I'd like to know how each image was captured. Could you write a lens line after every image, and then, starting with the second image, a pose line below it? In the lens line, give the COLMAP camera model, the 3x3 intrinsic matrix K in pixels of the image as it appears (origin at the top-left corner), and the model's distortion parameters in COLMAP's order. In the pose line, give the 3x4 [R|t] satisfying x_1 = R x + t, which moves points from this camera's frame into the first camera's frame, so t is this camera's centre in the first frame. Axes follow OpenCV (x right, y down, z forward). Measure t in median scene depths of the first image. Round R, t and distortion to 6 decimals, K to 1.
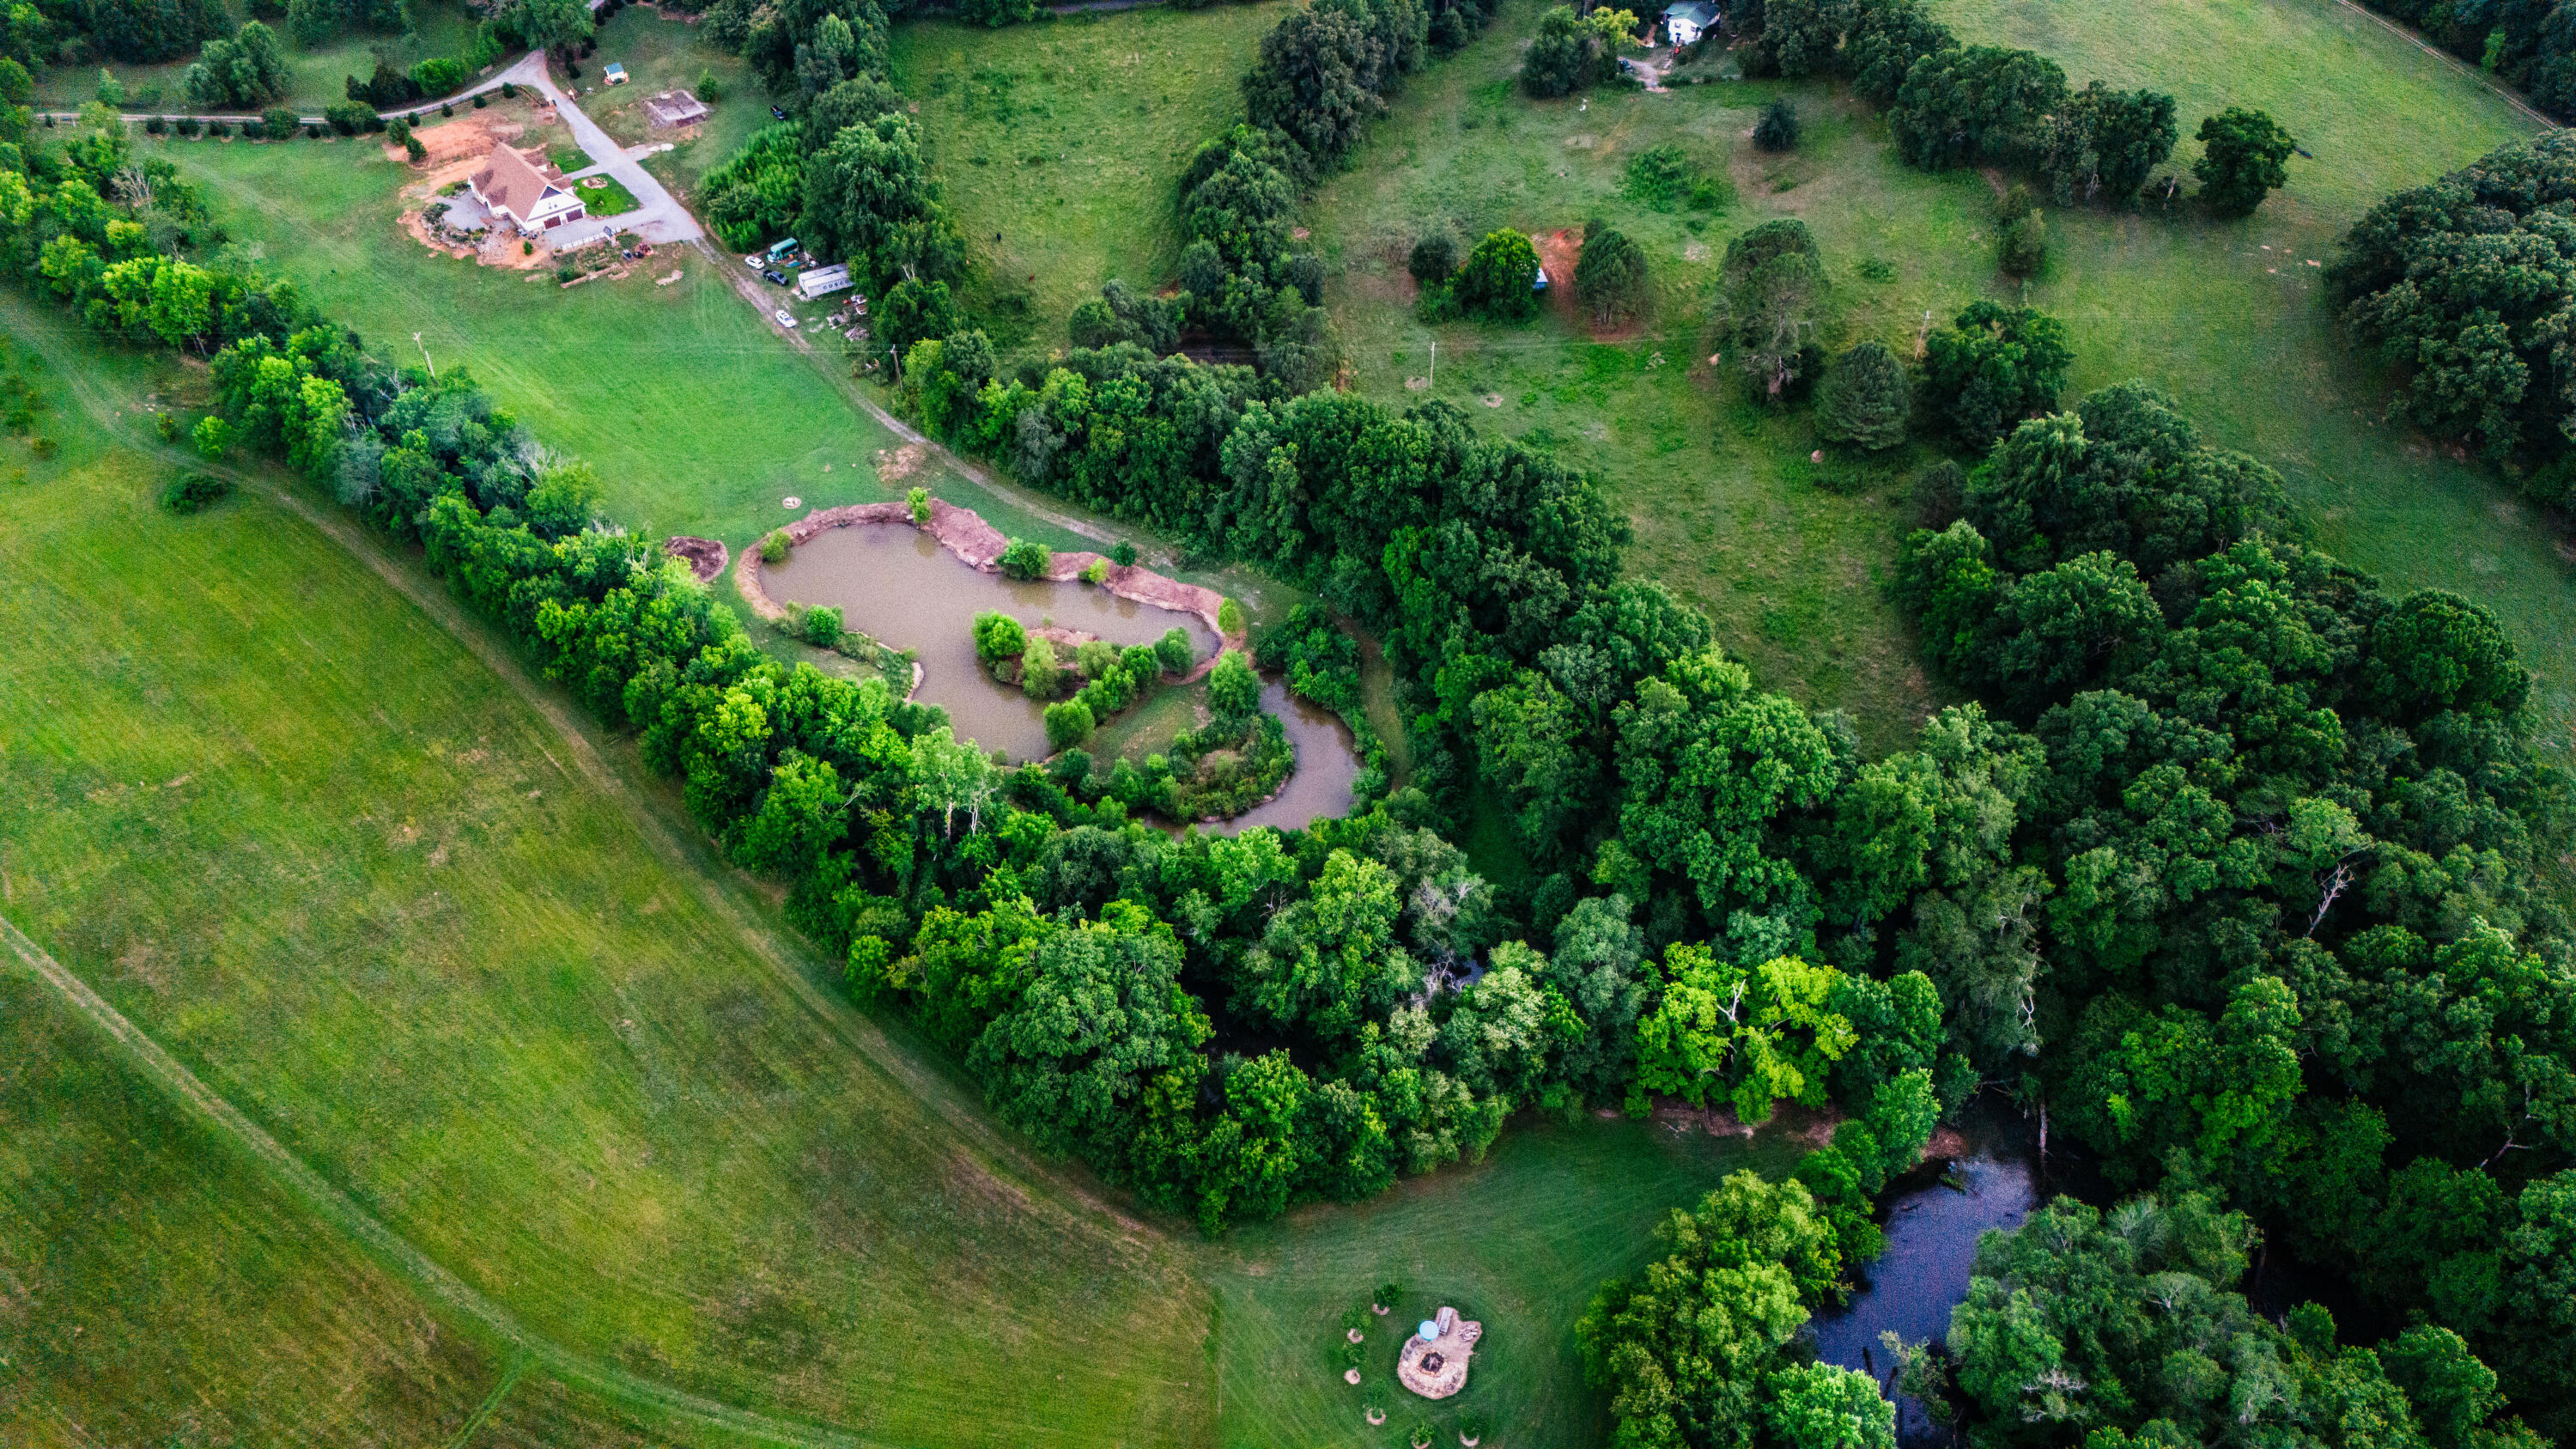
lens RADIAL K [[1871.1, 0, 1297.0], [0, 1871.1, 718.6], [0, 0, 1]] dist [0.095914, -0.080898]
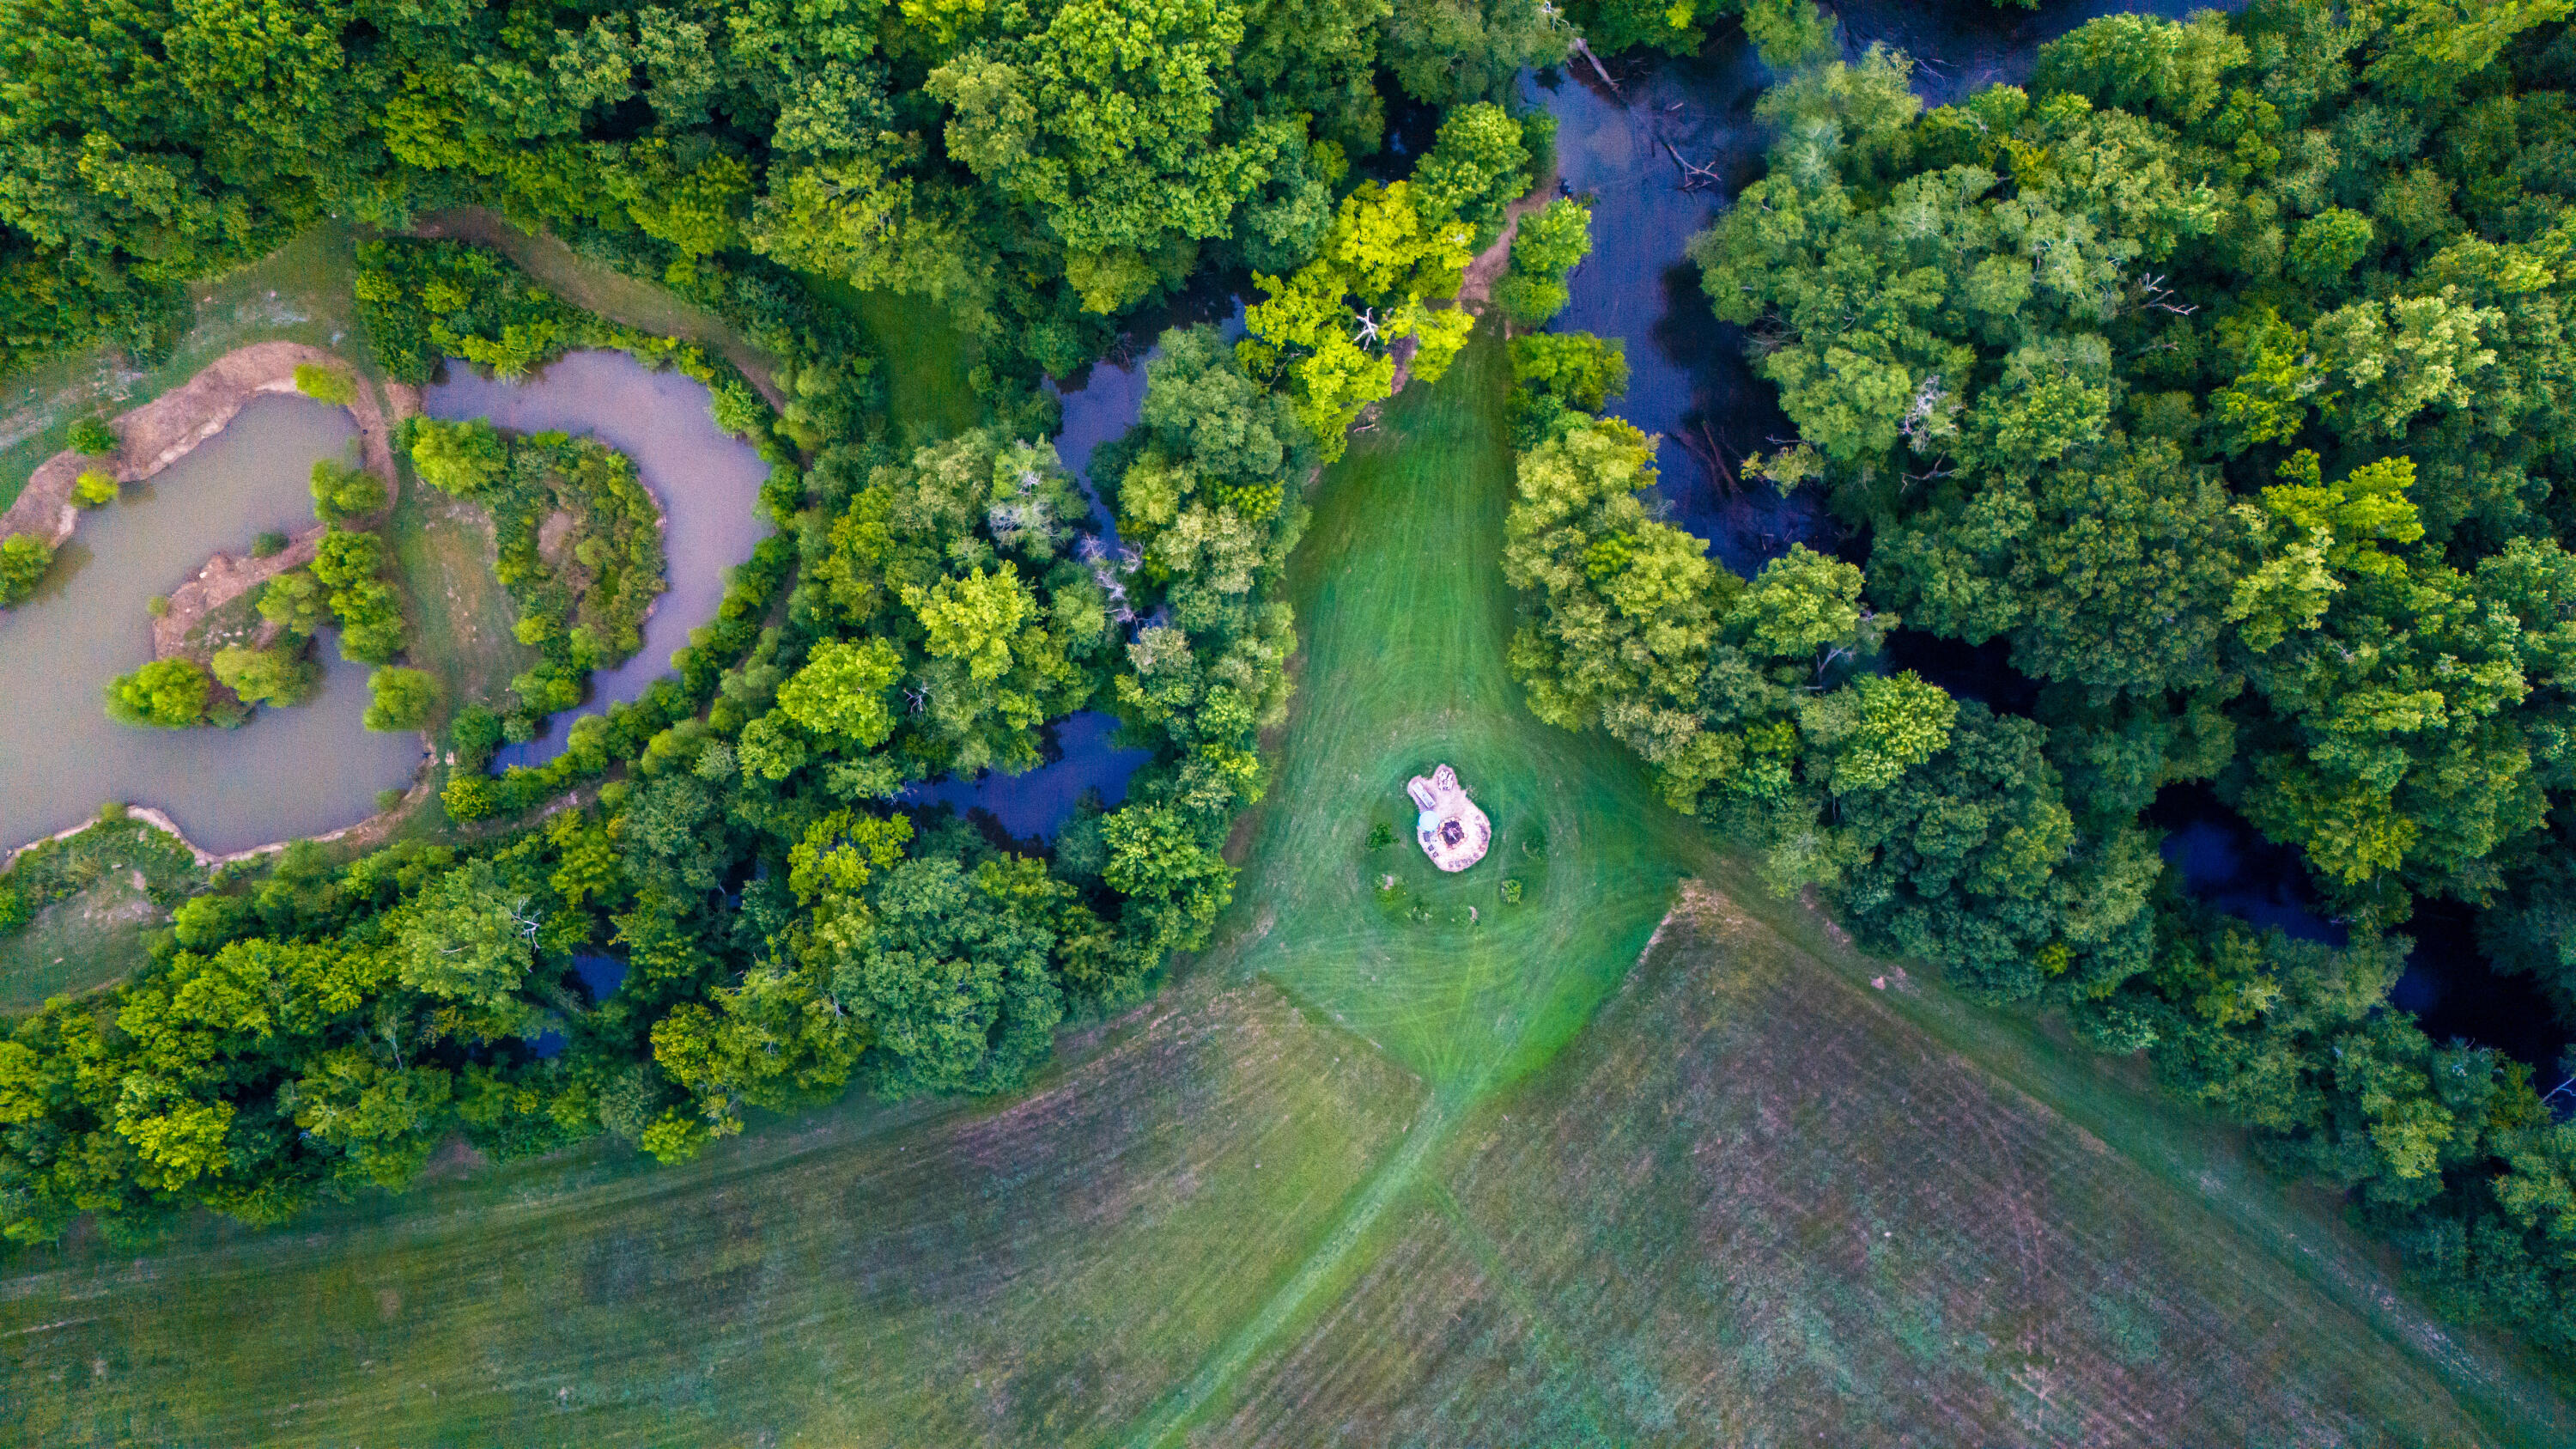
lens RADIAL K [[1871.1, 0, 1297.0], [0, 1871.1, 718.6], [0, 0, 1]] dist [0.095914, -0.080898]
pose [[0.554354, -0.832262, -0.005637, 0.078131], [0.569030, 0.374060, 0.732314, -0.411388], [-0.607368, -0.409169, 0.680944, 0.399142]]
